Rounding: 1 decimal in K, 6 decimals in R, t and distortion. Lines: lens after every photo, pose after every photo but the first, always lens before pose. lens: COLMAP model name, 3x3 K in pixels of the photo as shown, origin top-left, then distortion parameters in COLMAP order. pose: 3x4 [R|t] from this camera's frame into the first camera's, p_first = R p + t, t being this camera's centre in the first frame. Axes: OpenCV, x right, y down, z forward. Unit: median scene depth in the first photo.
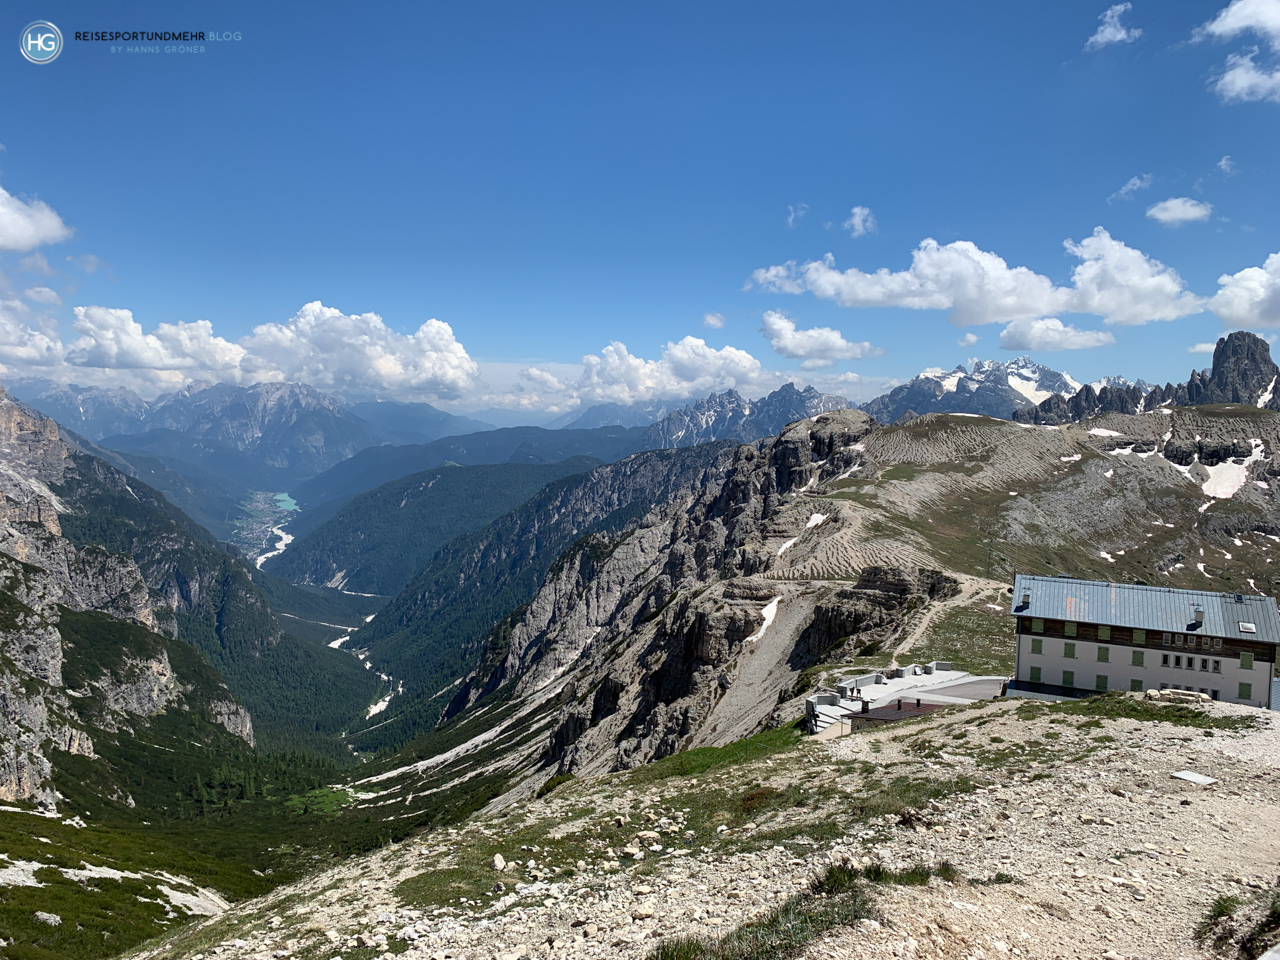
lens RADIAL K [[974.2, 0, 640.0], [0, 974.2, 457.0], [0, 0, 1]] dist [0.044383, -0.049681]
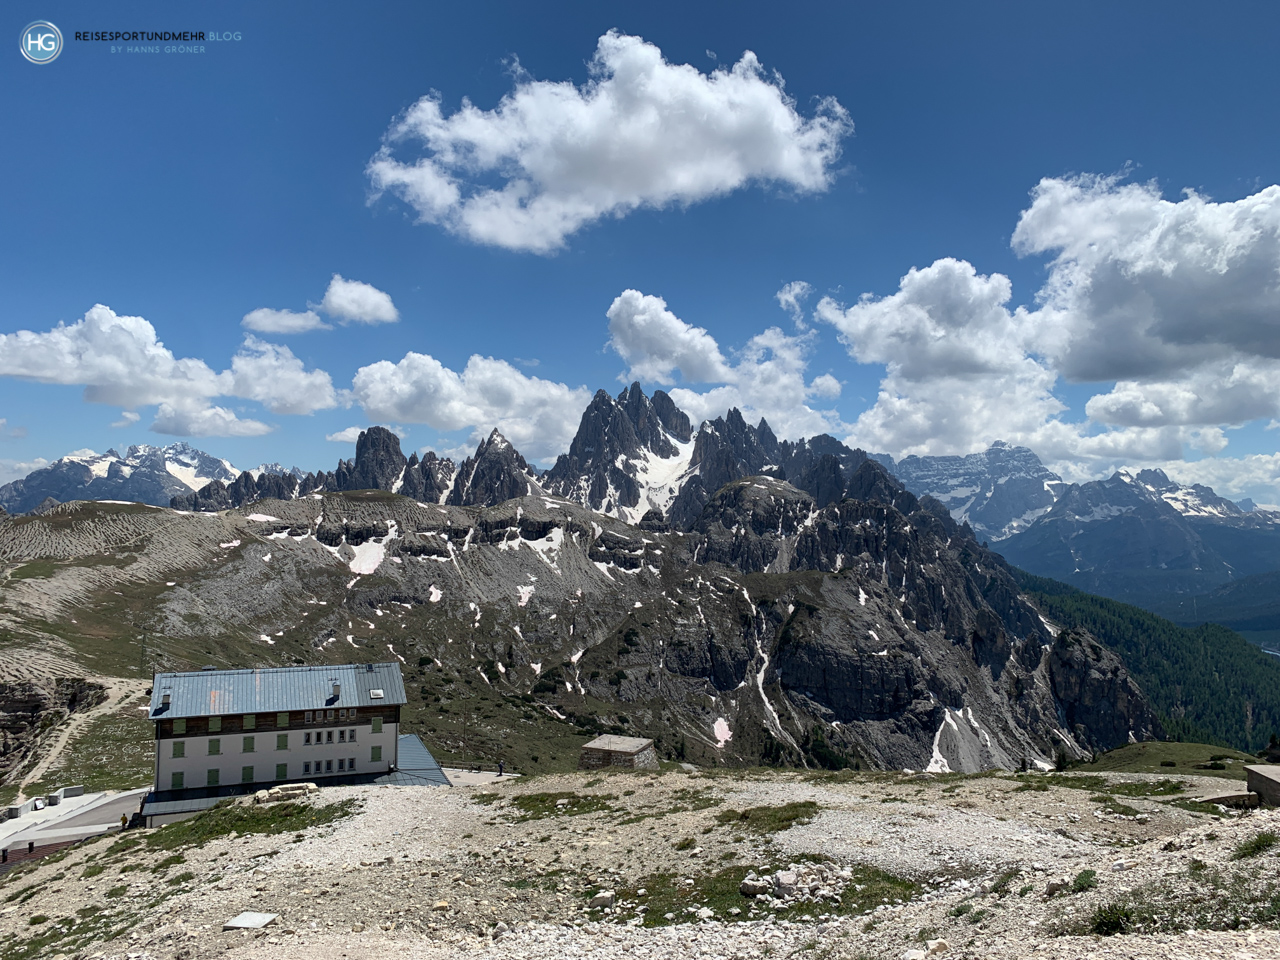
lens RADIAL K [[974.2, 0, 641.5], [0, 974.2, 466.6], [0, 0, 1]] dist [0.044383, -0.049681]
pose [[0.689969, 0.014873, 0.723686, 0.003468], [0.041781, 0.997304, -0.060331, 0.000109], [-0.722632, 0.071863, 0.687487, 0.003056]]
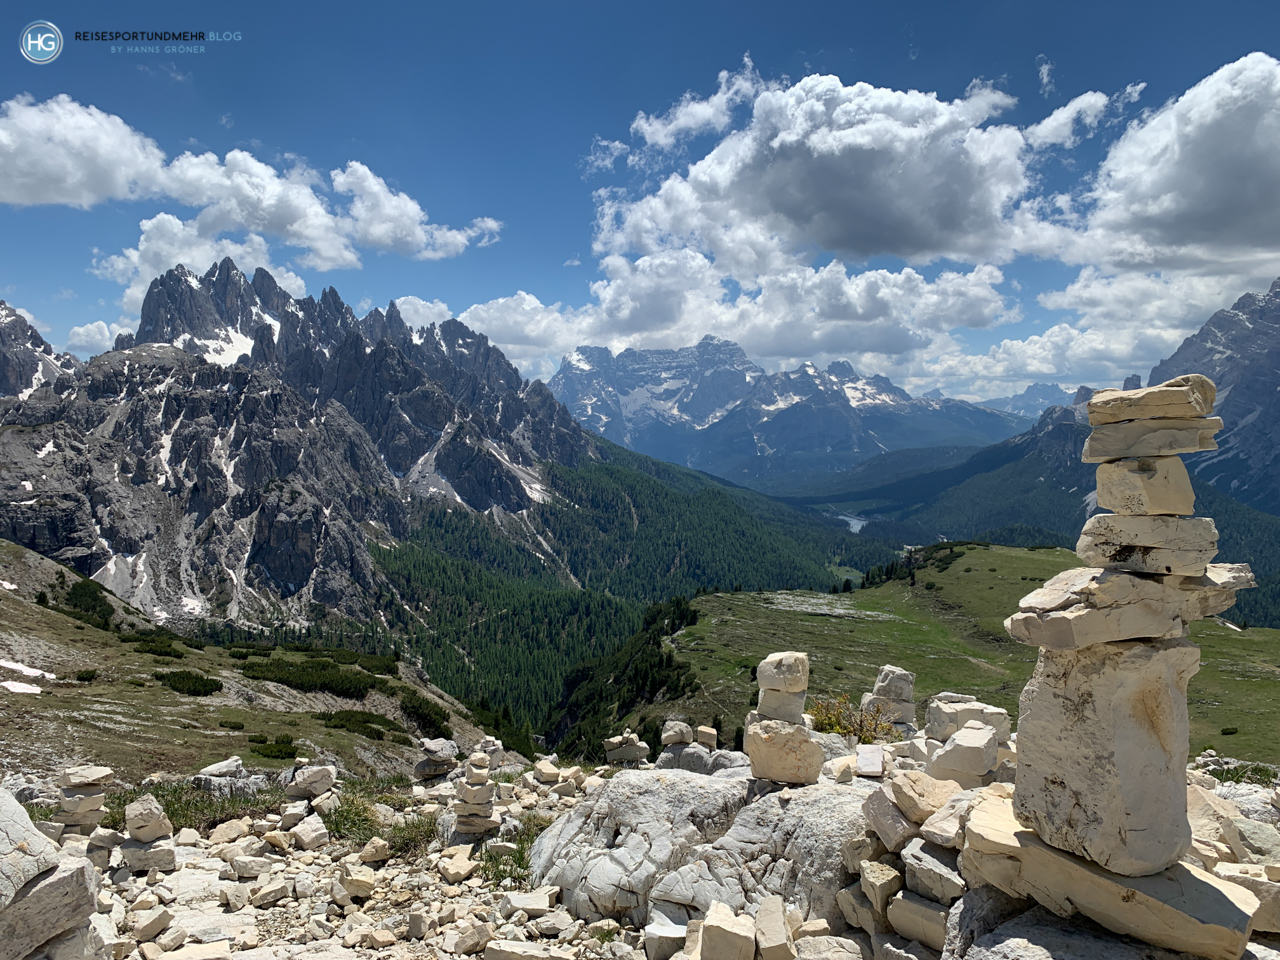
lens RADIAL K [[974.2, 0, 647.7], [0, 974.2, 487.0], [0, 0, 1]] dist [0.044383, -0.049681]
pose [[0.501564, -0.094114, 0.859986, 0.424776], [0.055088, 0.995522, 0.076819, 0.097002], [-0.863365, 0.008845, 0.504503, -0.609828]]
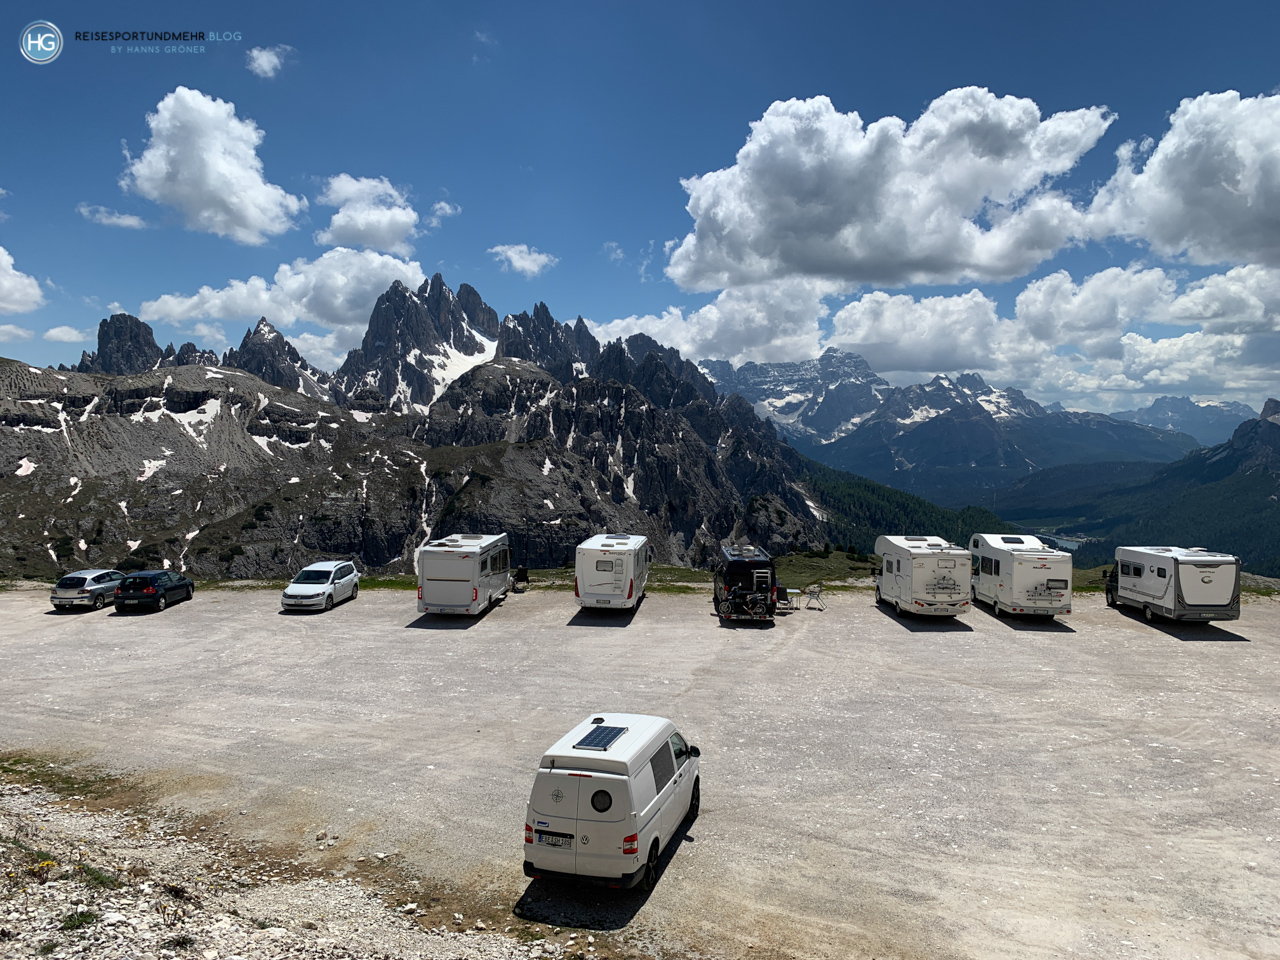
lens RADIAL K [[974.2, 0, 646.7], [0, 974.2, 482.5], [0, 0, 1]] dist [0.044383, -0.049681]
pose [[0.574190, -0.075453, 0.815238, 0.214659], [0.054805, 0.997053, 0.053680, 0.065696], [-0.816885, 0.013856, 0.576633, -0.110199]]
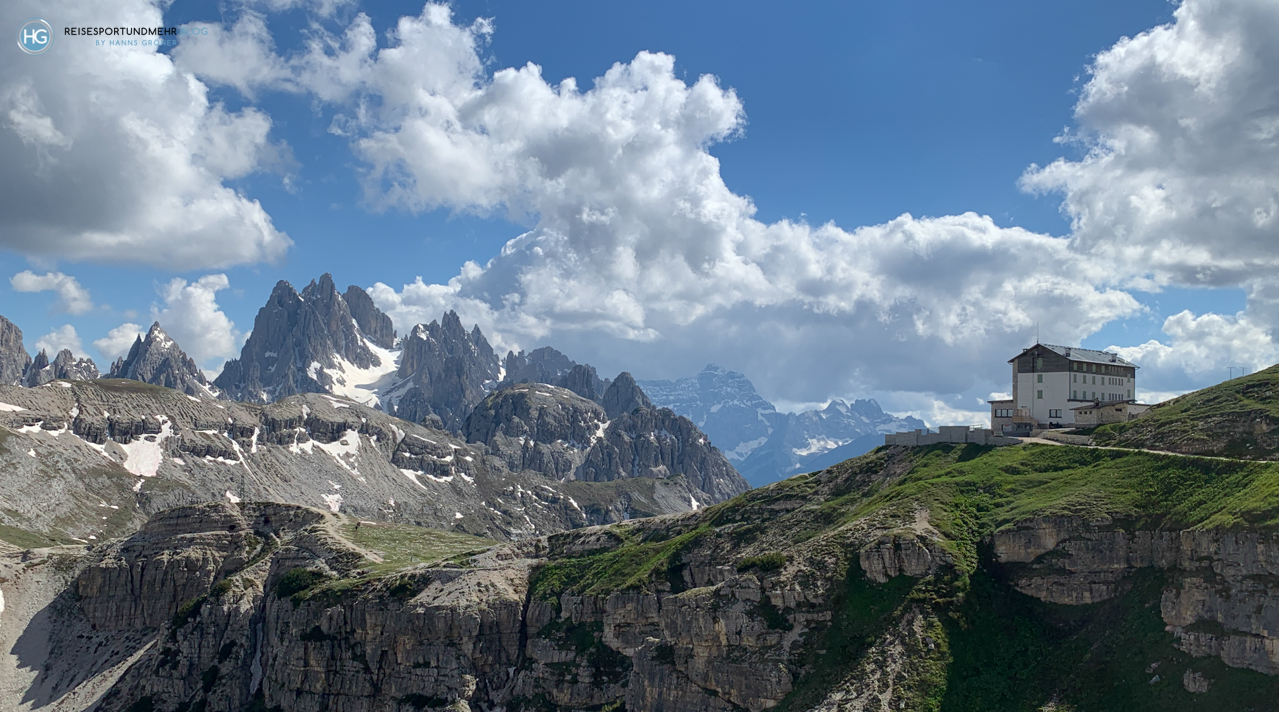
lens RADIAL K [[1180.1, 0, 640.5], [0, 1180.1, 362.4], [0, 0, 1]] dist [0.036595, 0.000000]
pose [[0.443837, 0.048527, 0.894793, -0.203423], [0.037363, 0.996662, -0.072584, 0.033586], [-0.895328, 0.065648, 0.440542, 0.094303]]
